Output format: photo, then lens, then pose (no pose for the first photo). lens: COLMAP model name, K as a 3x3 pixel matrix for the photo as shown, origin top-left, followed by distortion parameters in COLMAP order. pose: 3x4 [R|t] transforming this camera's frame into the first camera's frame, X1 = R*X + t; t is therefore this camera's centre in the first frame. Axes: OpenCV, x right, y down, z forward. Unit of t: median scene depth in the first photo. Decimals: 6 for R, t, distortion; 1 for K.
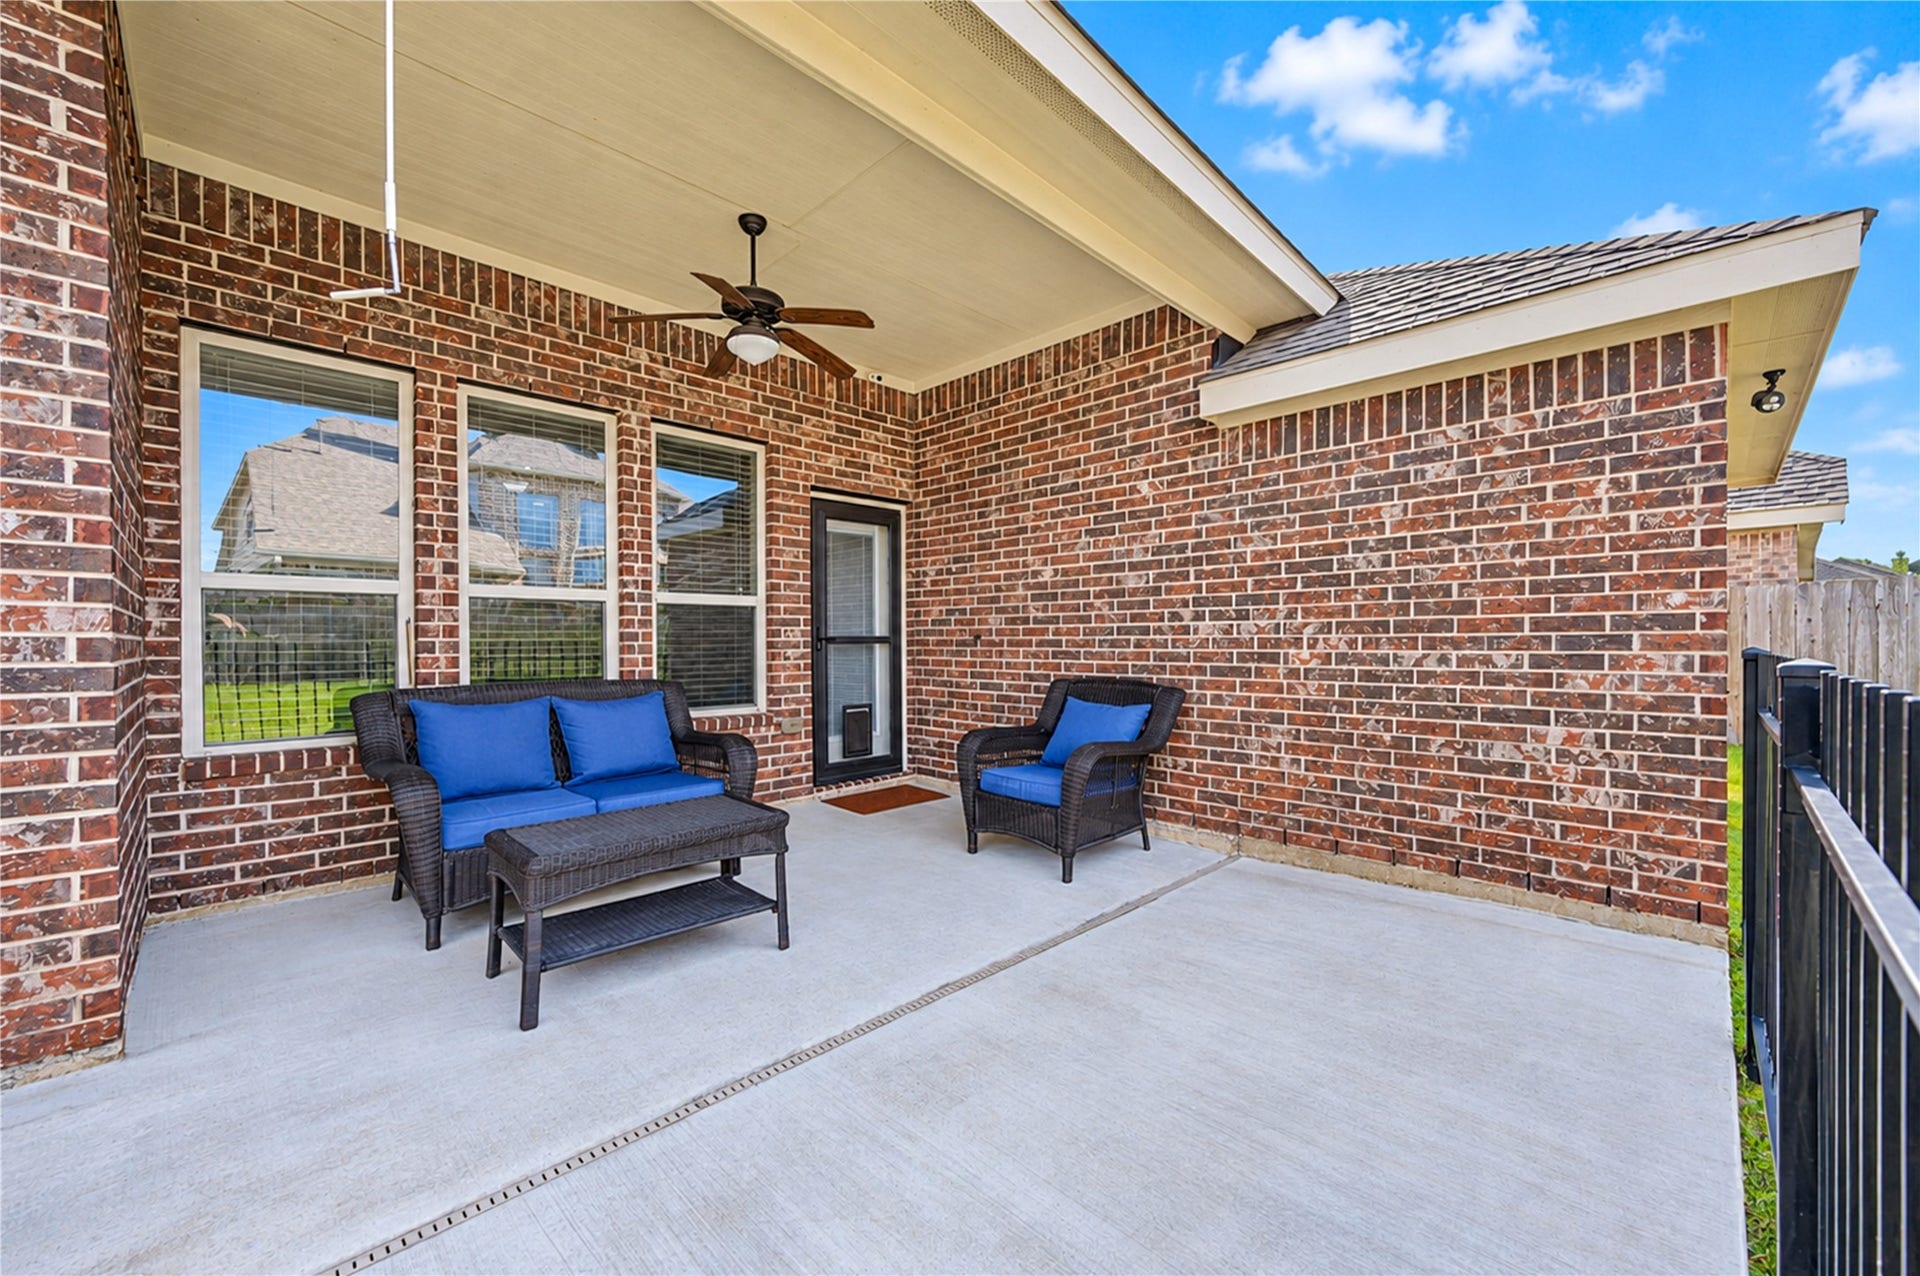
lens RADIAL K [[754.8, 0, 963.7], [0, 754.8, 639.9], [0, 0, 1]] dist [0.004392, -0.001249]
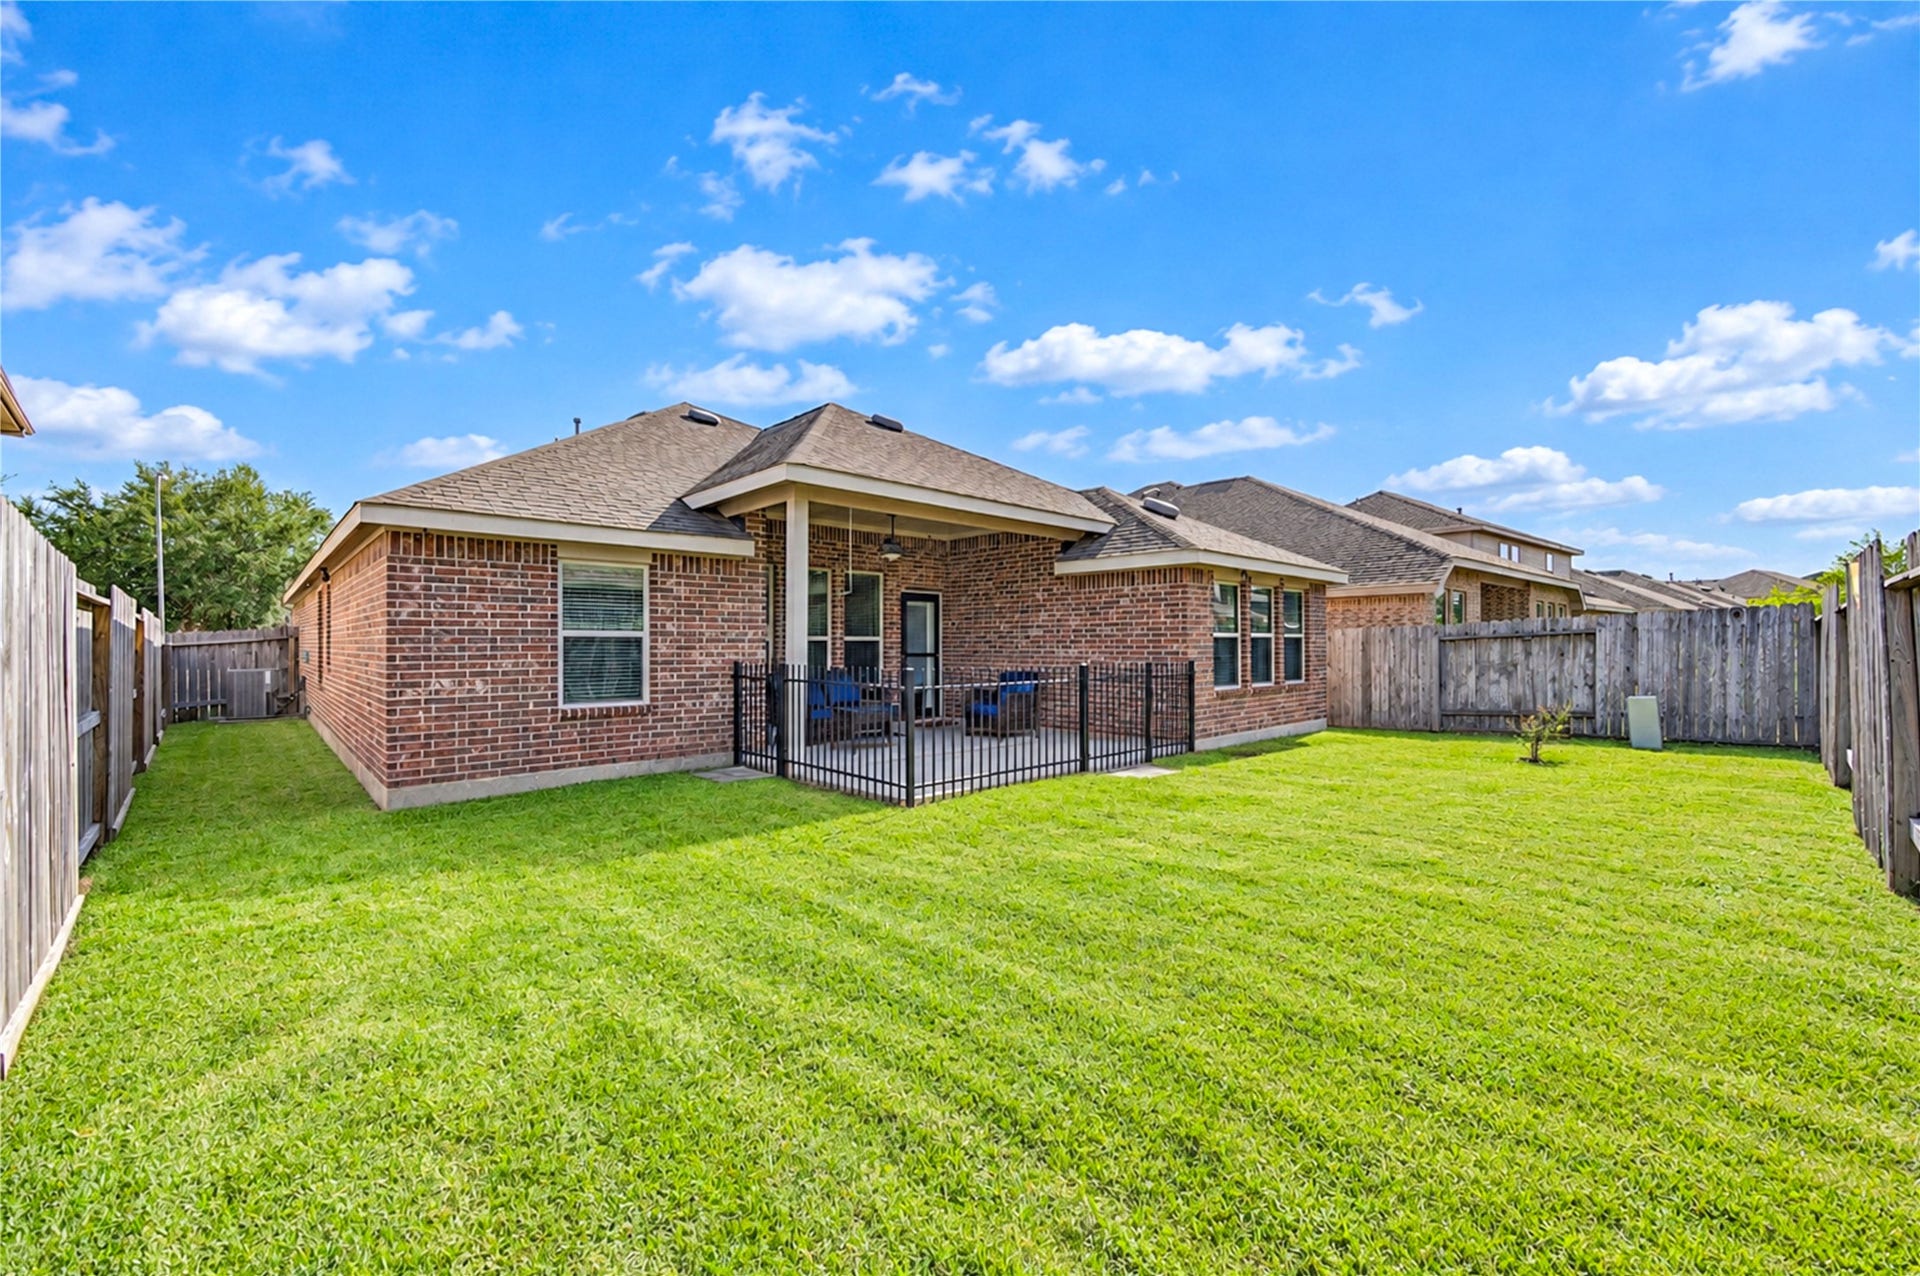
lens RADIAL K [[754.8, 0, 956.1], [0, 754.8, 645.1], [0, 0, 1]] dist [0.004392, -0.001249]
pose [[0.999588, 0.006334, -0.027978, 0.027804], [-0.006538, 0.999953, -0.007197, -0.013952], [0.027931, 0.007377, 0.999583, -1.271797]]
